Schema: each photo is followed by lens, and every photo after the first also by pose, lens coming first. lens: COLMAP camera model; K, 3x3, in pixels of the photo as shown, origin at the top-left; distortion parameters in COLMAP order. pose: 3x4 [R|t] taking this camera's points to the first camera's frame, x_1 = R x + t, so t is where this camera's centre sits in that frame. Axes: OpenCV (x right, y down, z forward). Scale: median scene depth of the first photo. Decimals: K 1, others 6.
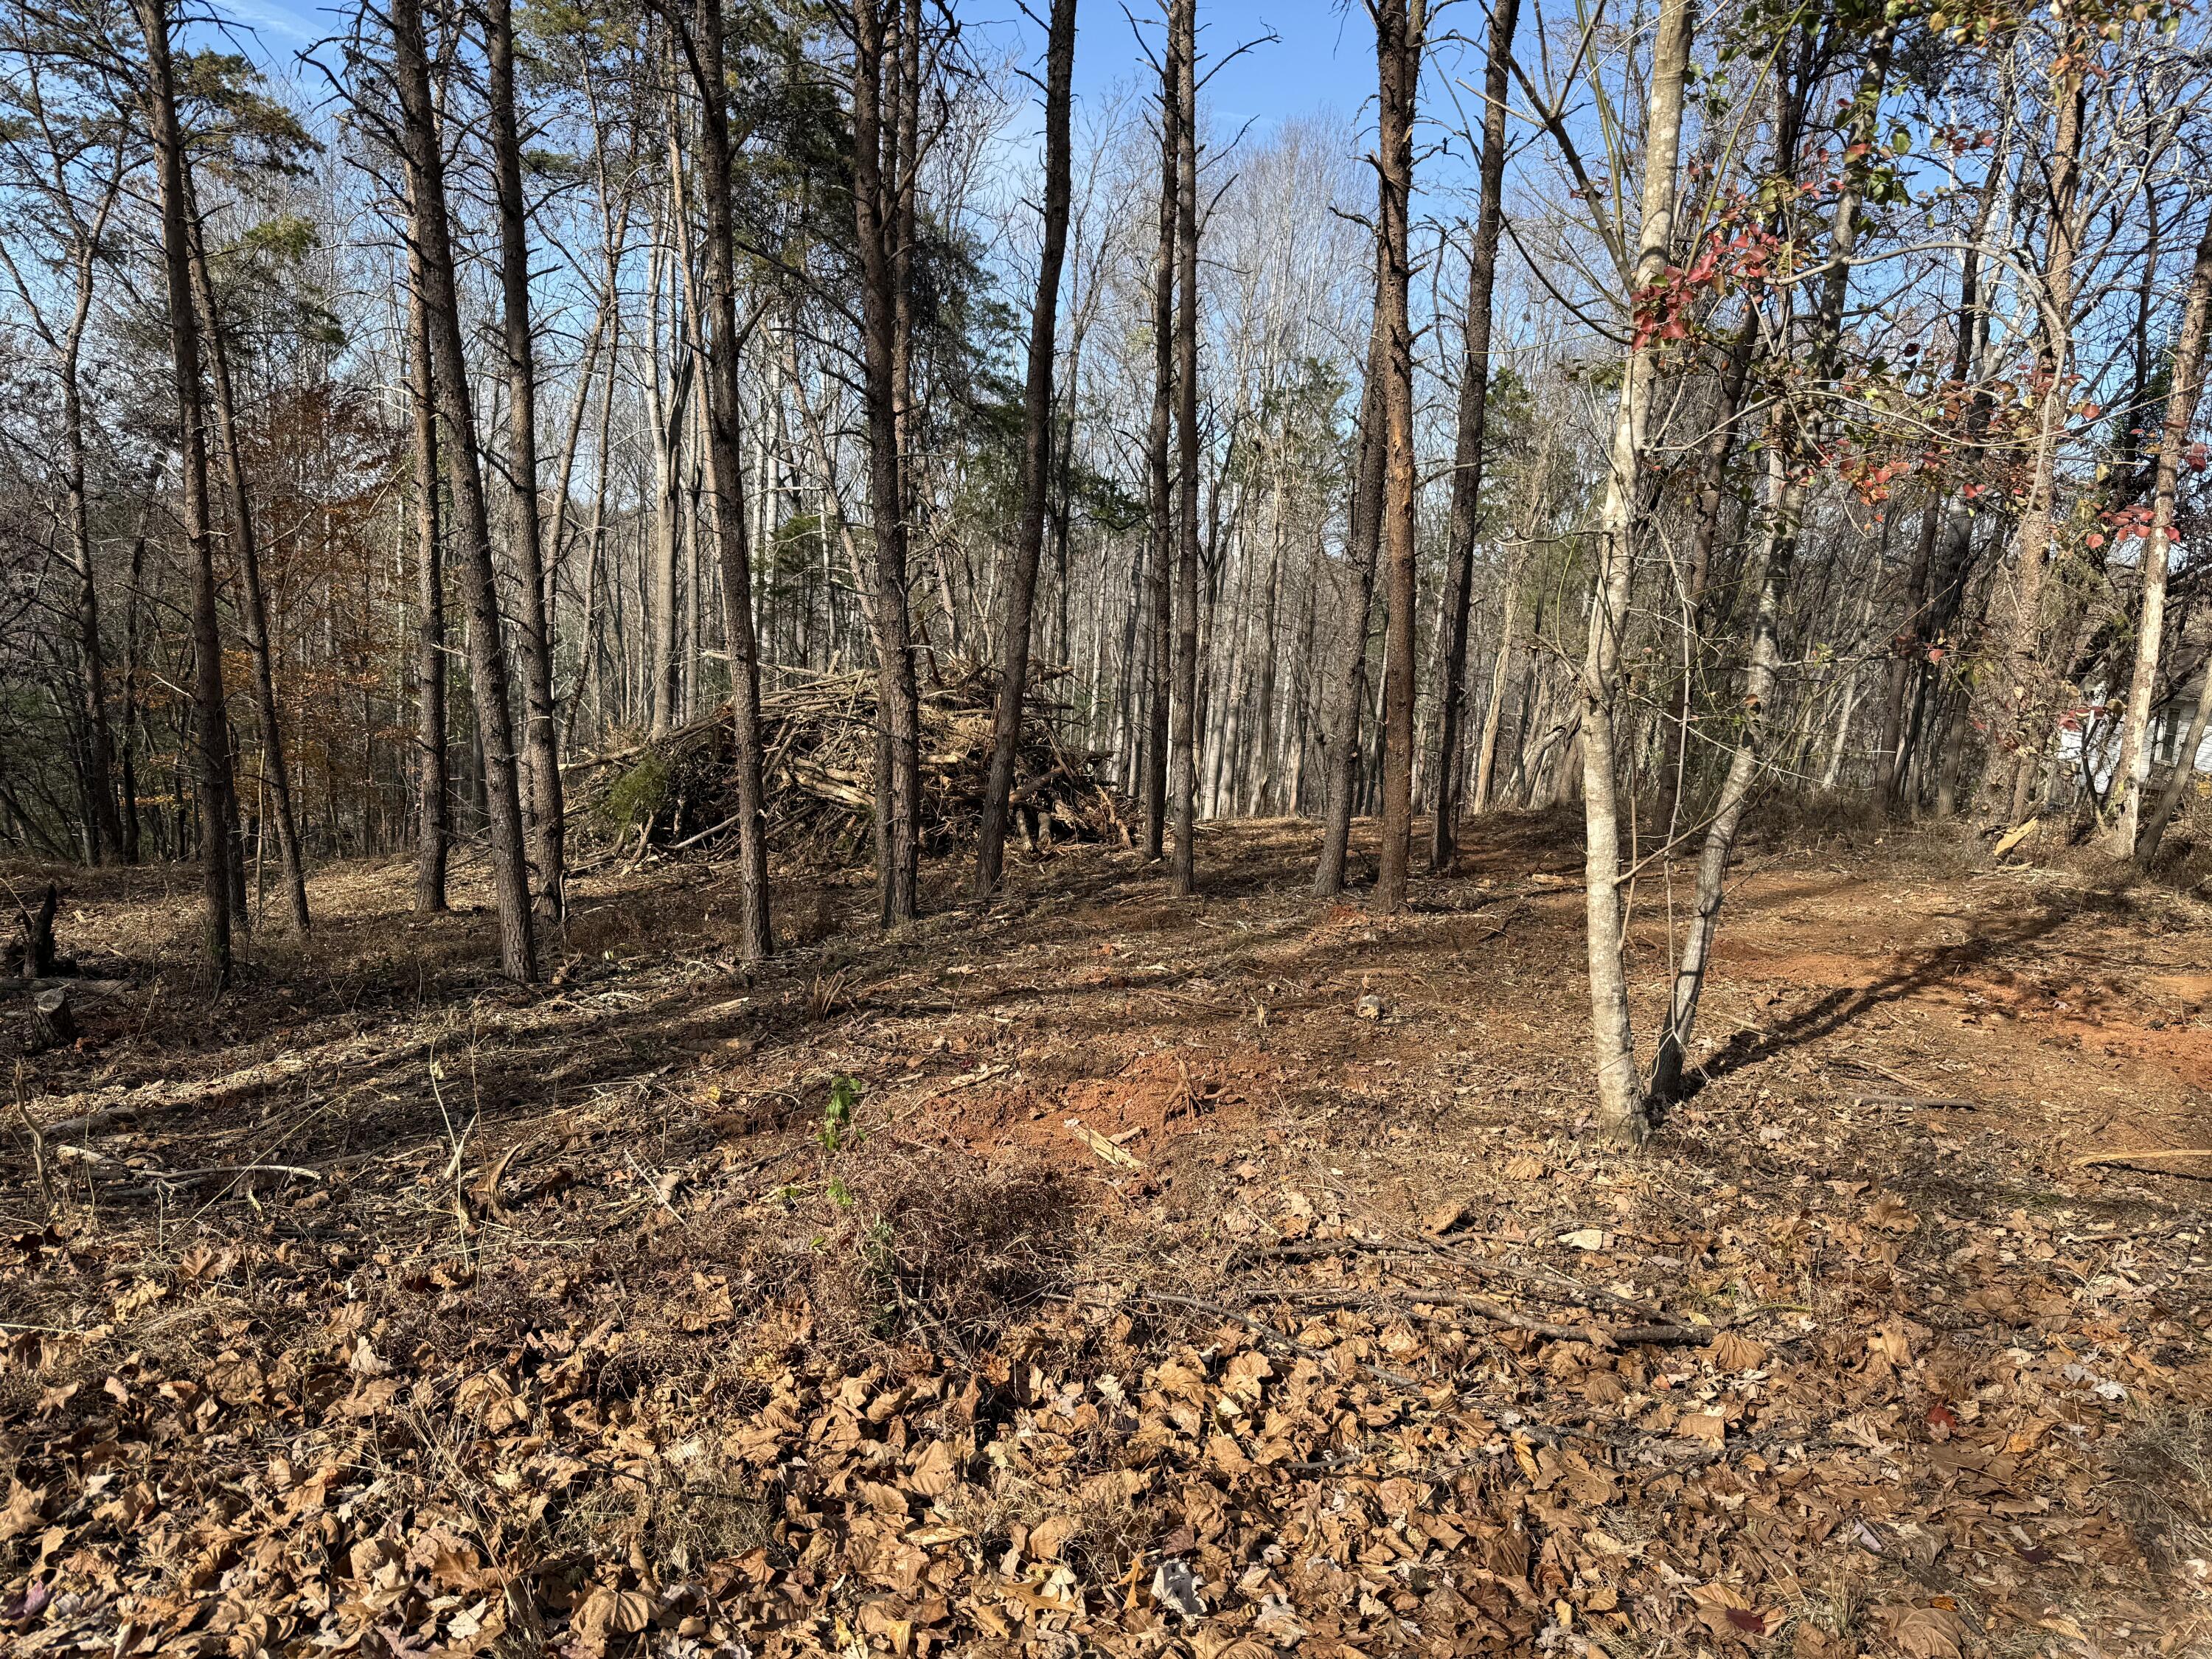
lens RADIAL K [[1667.4, 0, 1097.8], [0, 1667.4, 834.8], [0, 0, 1]] dist [0.204353, -0.462571]
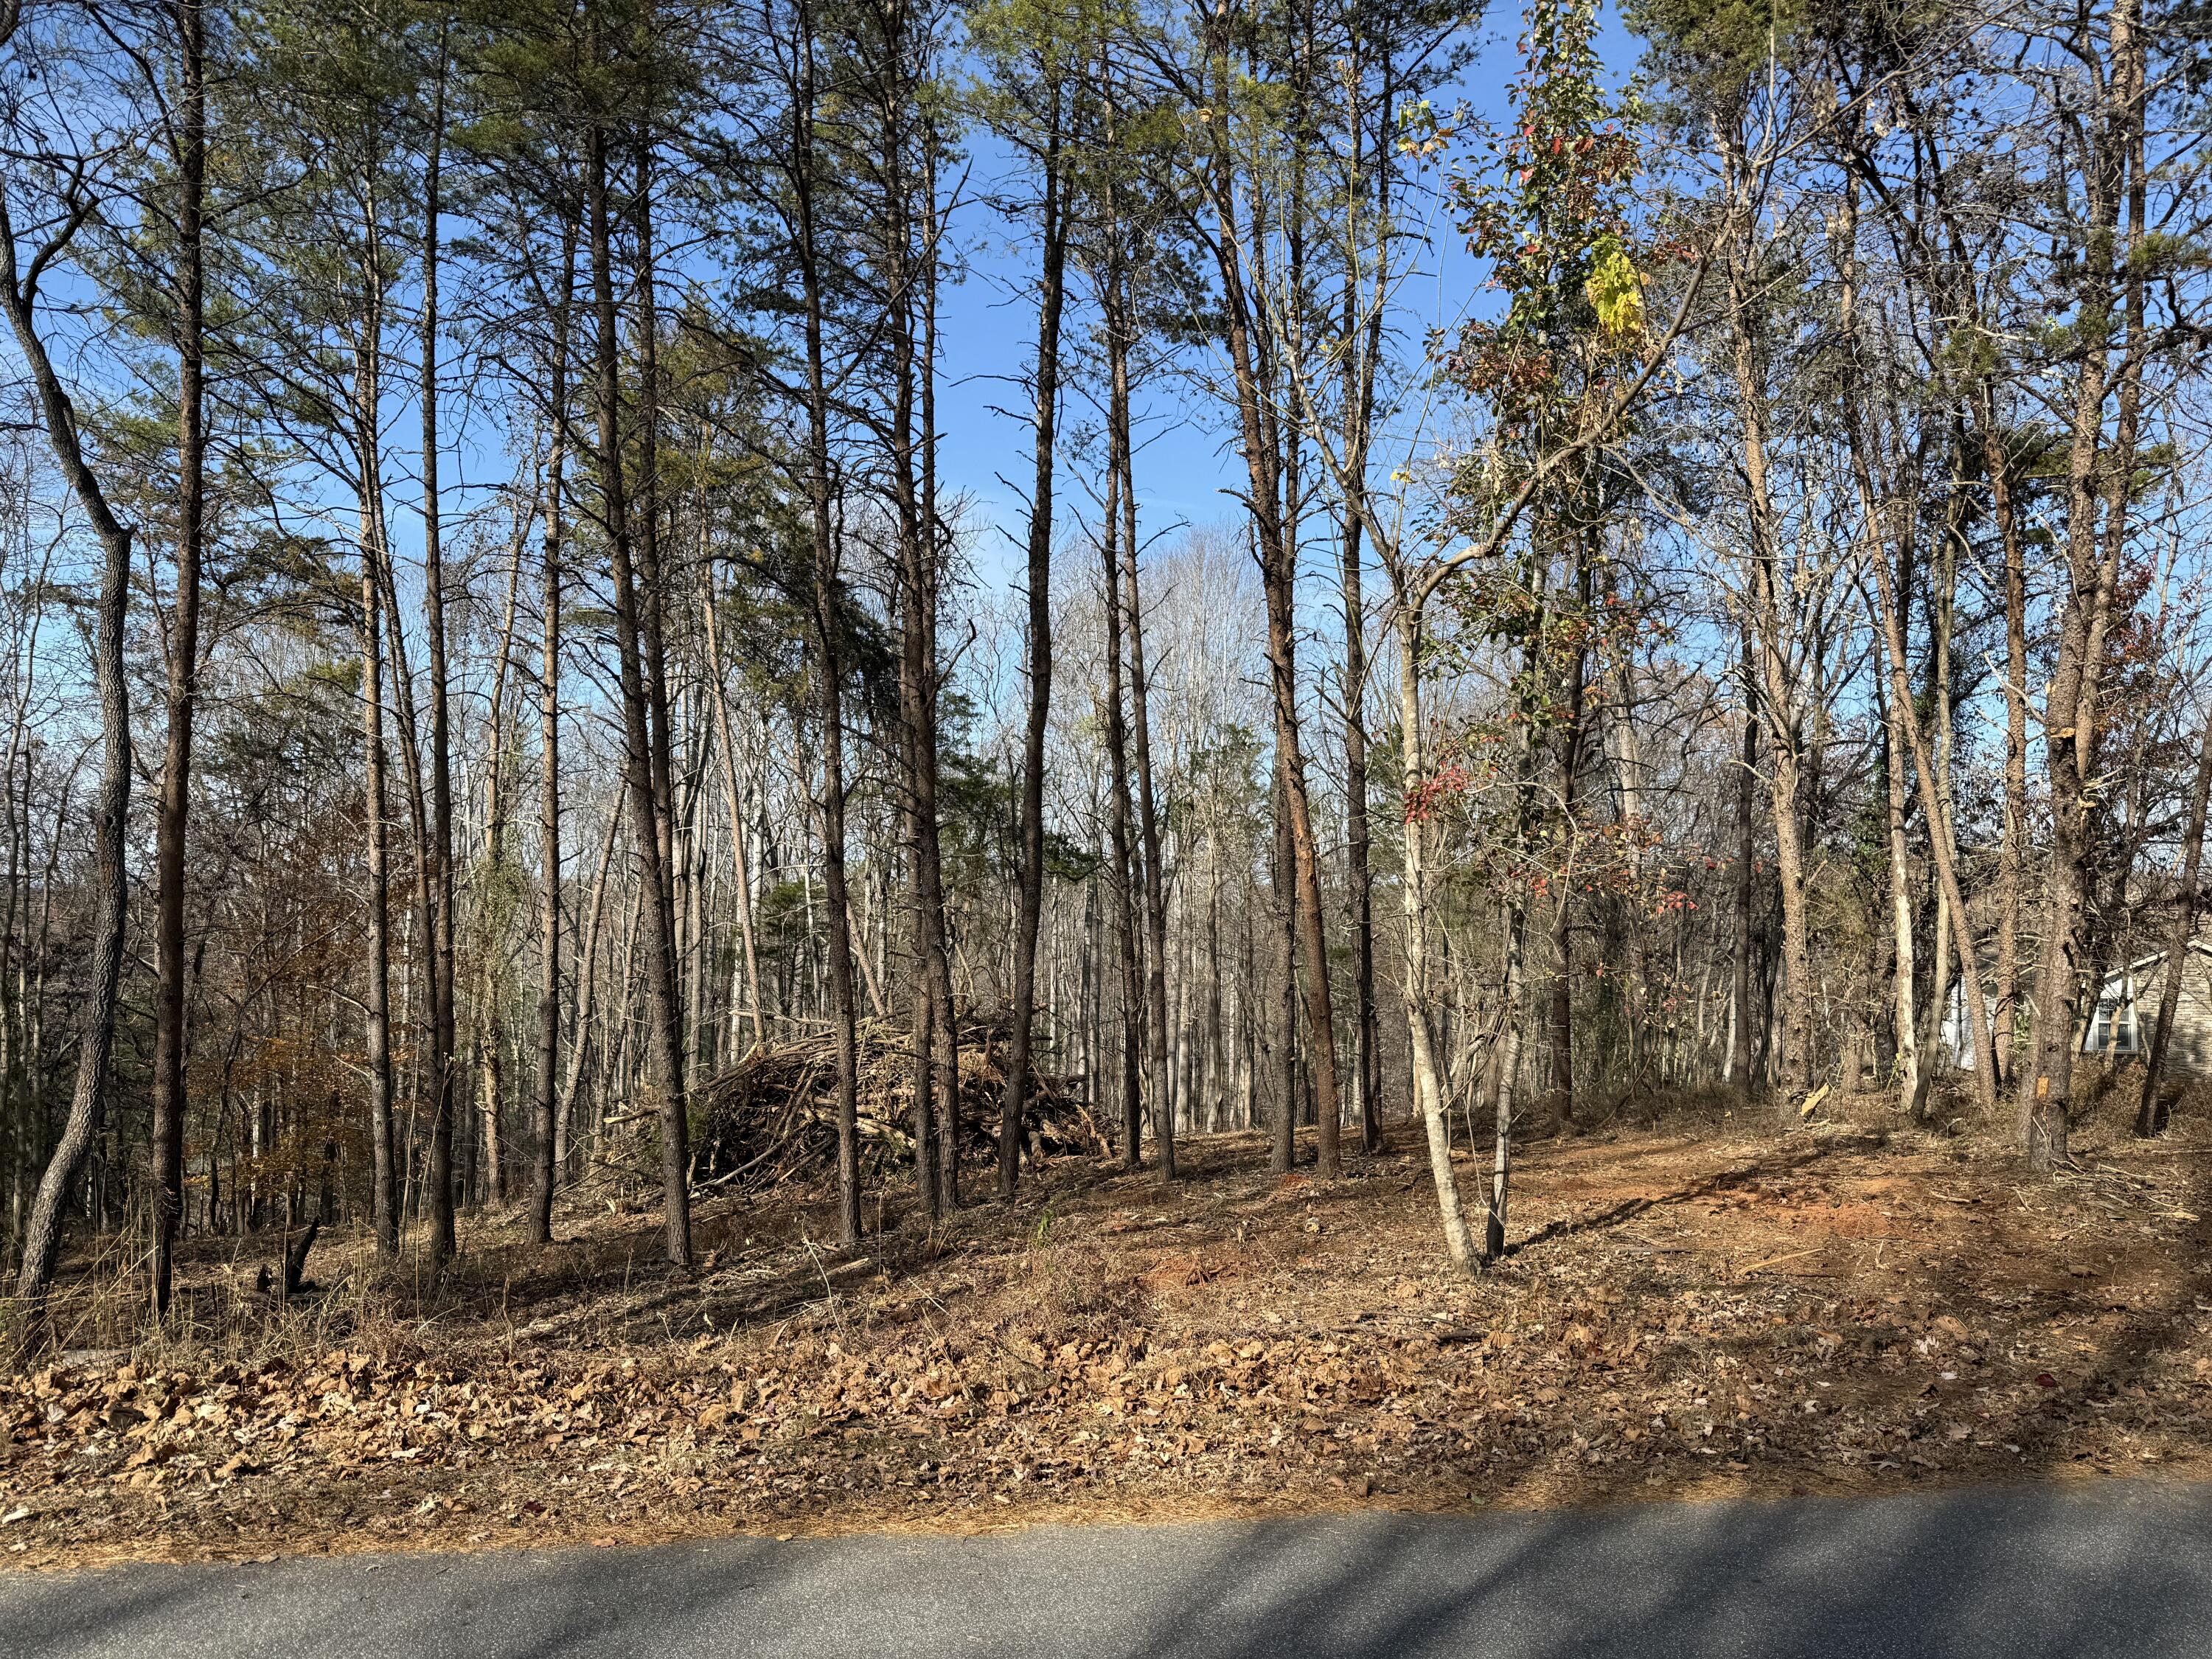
lens RADIAL K [[1667.4, 0, 1097.8], [0, 1667.4, 834.8], [0, 0, 1]] dist [0.204353, -0.462571]
pose [[0.997820, -0.053106, 0.039174, -0.027432], [0.059803, 0.978672, -0.196530, 0.020016], [-0.027902, 0.198444, 0.979715, -0.212661]]
